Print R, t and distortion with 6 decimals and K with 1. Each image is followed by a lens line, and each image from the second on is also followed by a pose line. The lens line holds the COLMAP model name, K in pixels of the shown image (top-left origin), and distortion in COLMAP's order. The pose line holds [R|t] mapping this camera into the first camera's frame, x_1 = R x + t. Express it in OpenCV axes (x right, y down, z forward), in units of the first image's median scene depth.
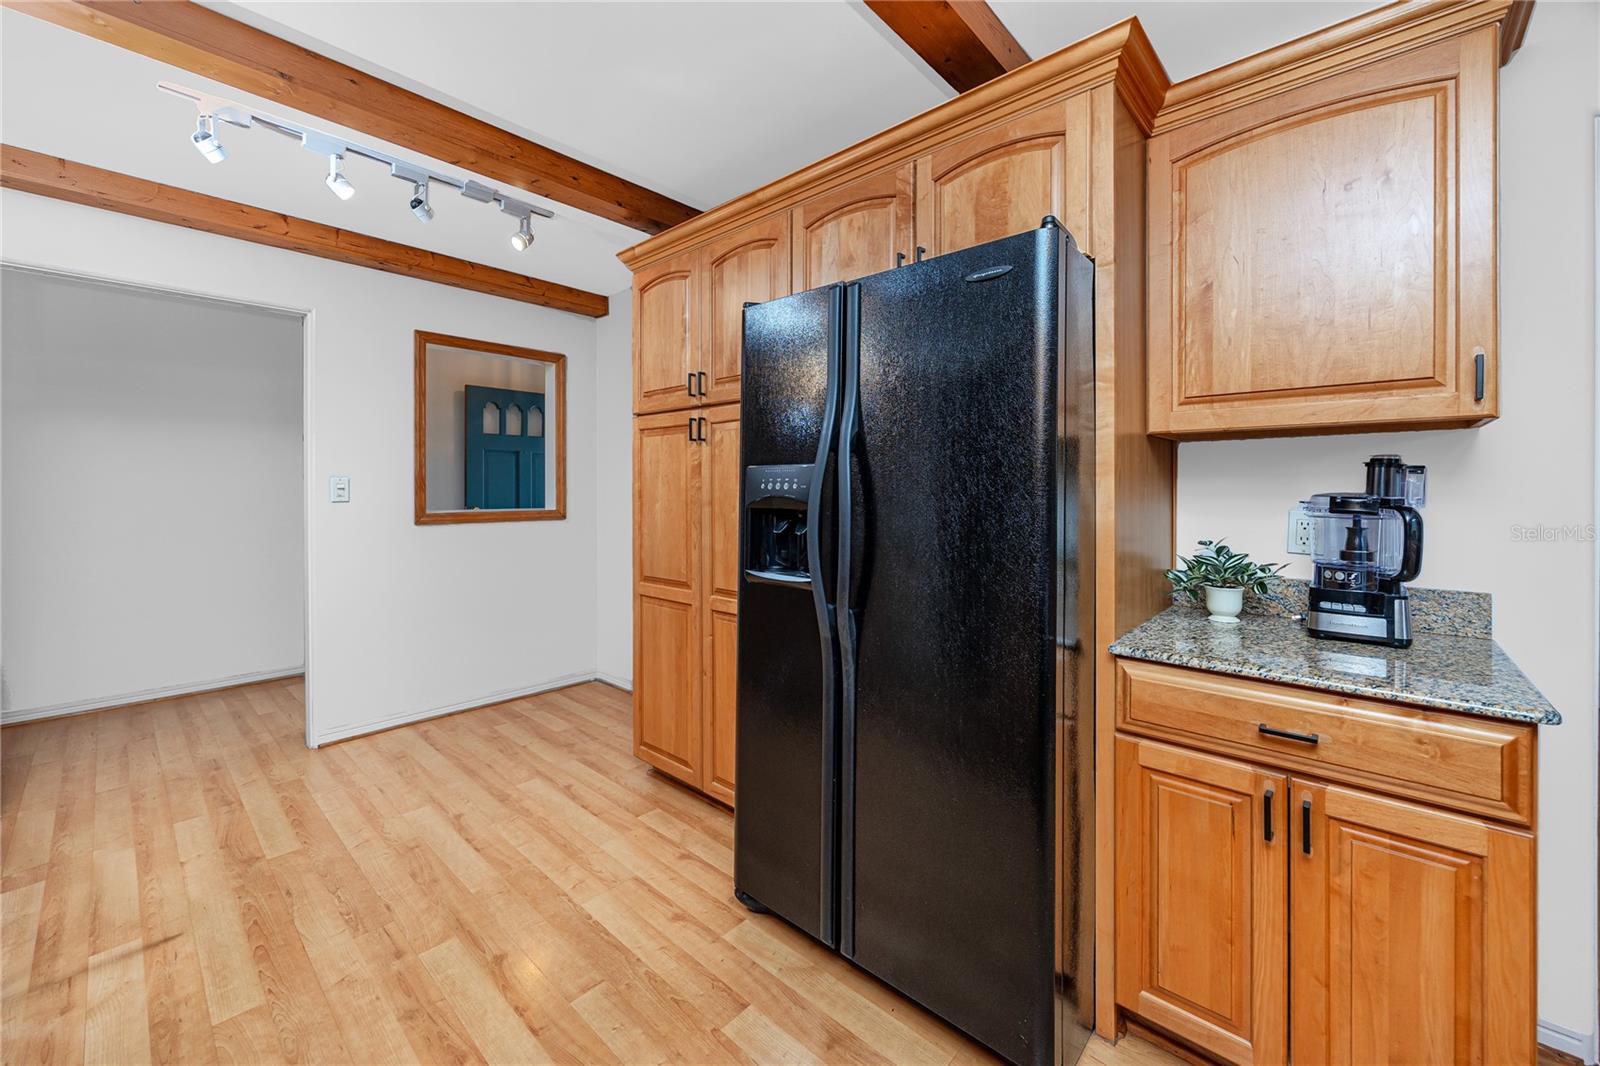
lens RADIAL K [[638.5, 0, 802.5], [0, 638.5, 475.1], [0, 0, 1]] dist [-0.010008, -0.000076]
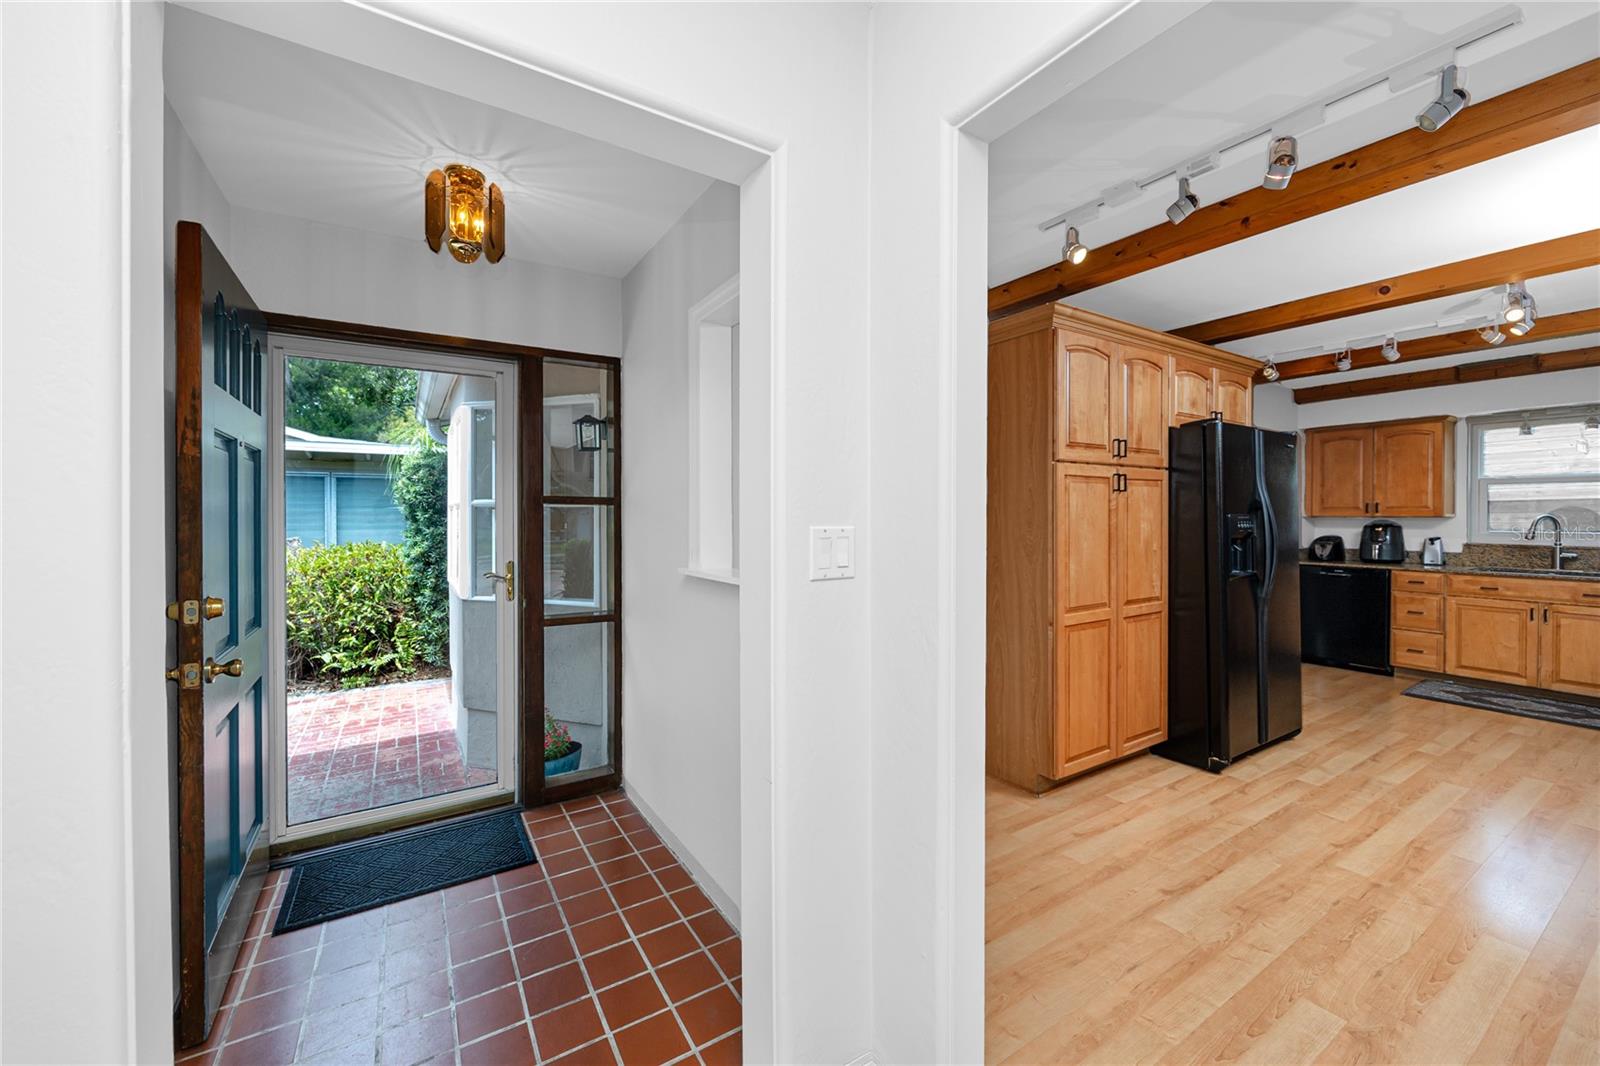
lens RADIAL K [[617.3, 0, 816.4], [0, 617.3, 511.1], [0, 0, 1]] dist [0.002370, 0.000397]
pose [[0.260220, -0.002218, 0.965547, -1.460428], [-0.019443, 0.999783, 0.007536, -0.011720], [-0.965353, -0.020734, 0.260121, 1.203332]]
